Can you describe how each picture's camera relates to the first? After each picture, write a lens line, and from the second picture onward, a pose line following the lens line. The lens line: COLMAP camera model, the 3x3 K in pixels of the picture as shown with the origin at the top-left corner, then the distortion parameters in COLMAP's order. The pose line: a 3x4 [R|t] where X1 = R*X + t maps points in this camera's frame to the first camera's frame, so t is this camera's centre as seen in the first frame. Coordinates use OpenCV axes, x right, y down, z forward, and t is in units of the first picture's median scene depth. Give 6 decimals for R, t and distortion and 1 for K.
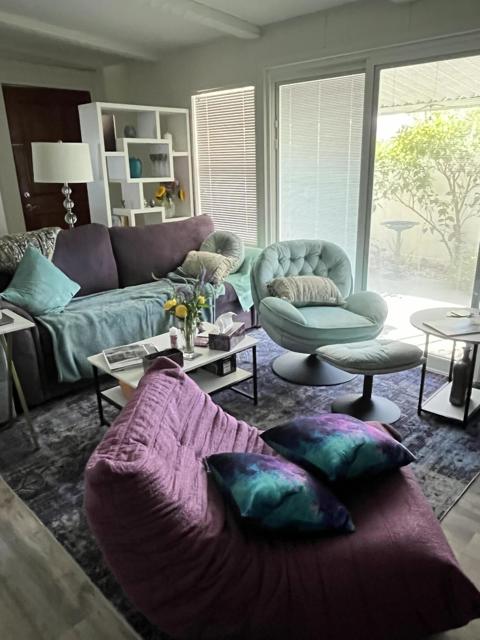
lens RADIAL K [[481.8, 0, 240.0], [0, 481.8, 320.0], [0, 0, 1]] dist [0.004341, 0.001167]
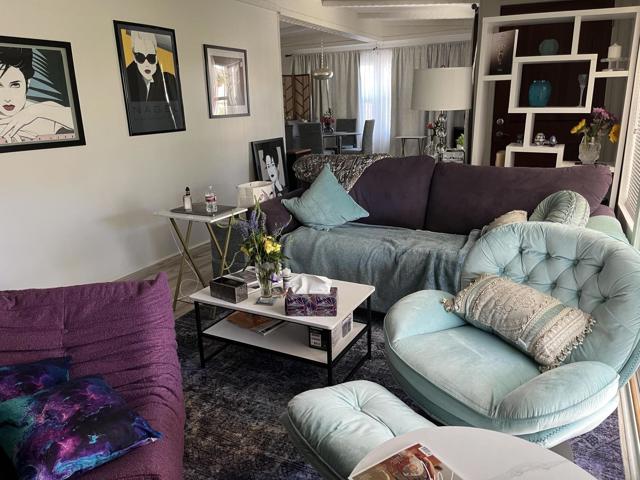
lens RADIAL K [[490.5, 0, 320.0], [0, 490.5, 240.0], [0, 0, 1]] dist [-0.002976, -0.005362]
pose [[0.309116, 0.278703, -0.909270, 0.513912], [-0.288416, 0.938541, 0.189625, -0.165141], [0.906236, 0.203632, 0.370500, 0.504223]]
